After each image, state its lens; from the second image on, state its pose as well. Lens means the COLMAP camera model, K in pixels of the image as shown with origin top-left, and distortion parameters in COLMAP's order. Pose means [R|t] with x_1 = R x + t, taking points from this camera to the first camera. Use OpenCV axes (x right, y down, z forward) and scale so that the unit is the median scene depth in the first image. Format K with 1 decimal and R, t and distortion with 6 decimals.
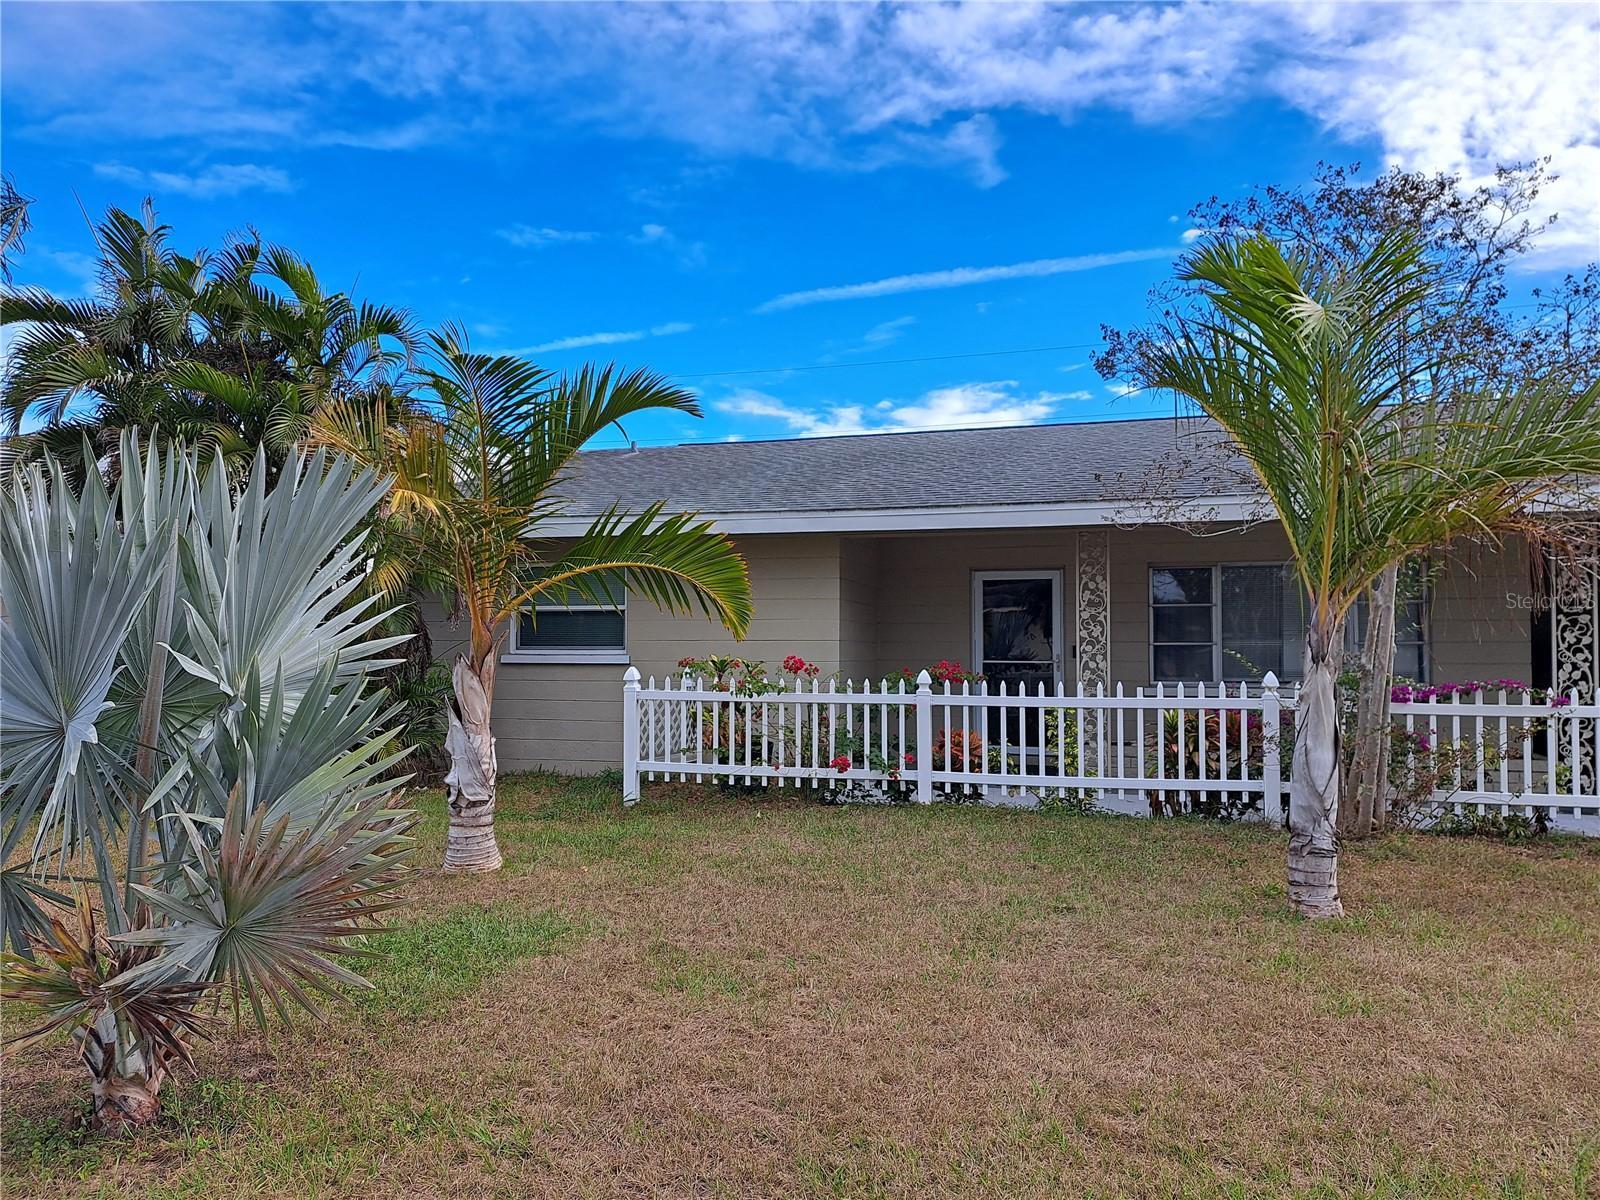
lens RADIAL K [[1088.7, 0, 800.0], [0, 1088.7, 600.0], [0, 0, 1]] dist [-0.002073, -0.003661]
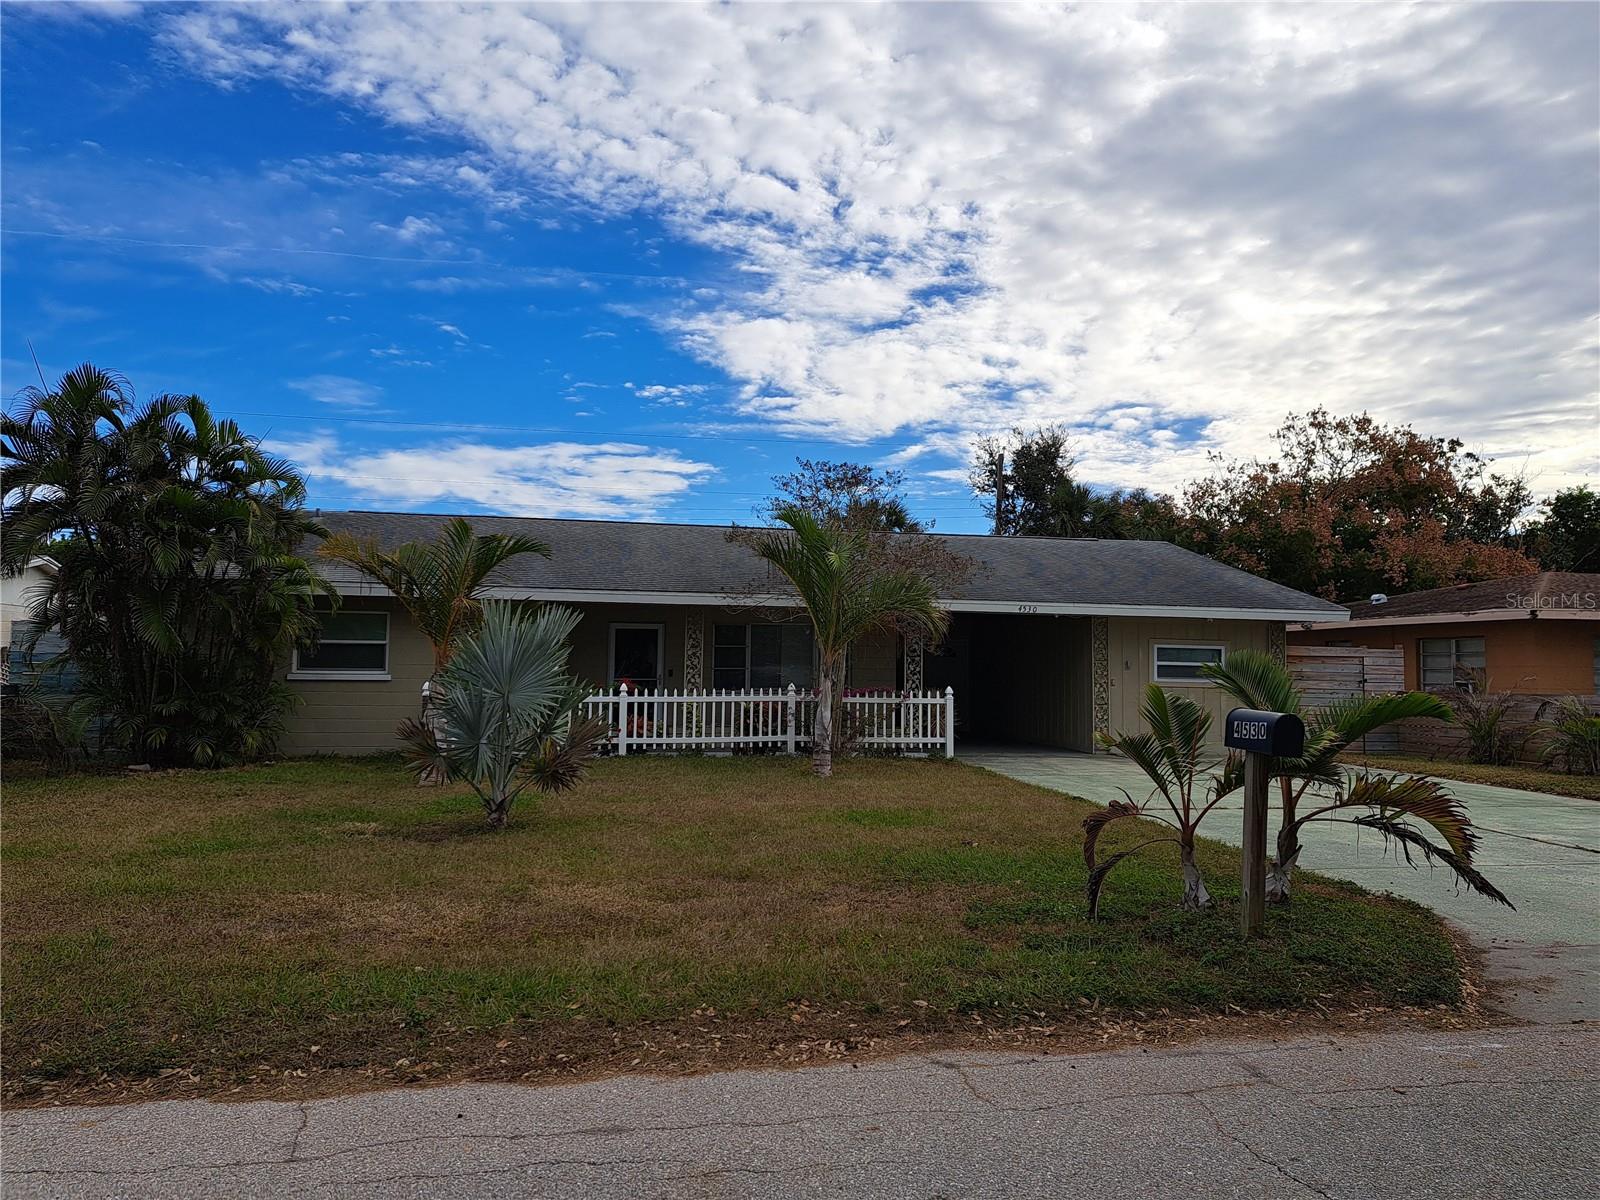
lens RADIAL K [[1093.2, 0, 806.7], [0, 1093.2, 629.8], [0, 0, 1]] dist [-0.048290, 0.004953]
pose [[0.871969, 0.019556, 0.489170, -0.567825], [-0.024125, 0.999704, 0.003038, -0.043501], [-0.488966, -0.014450, 0.872183, -0.838166]]
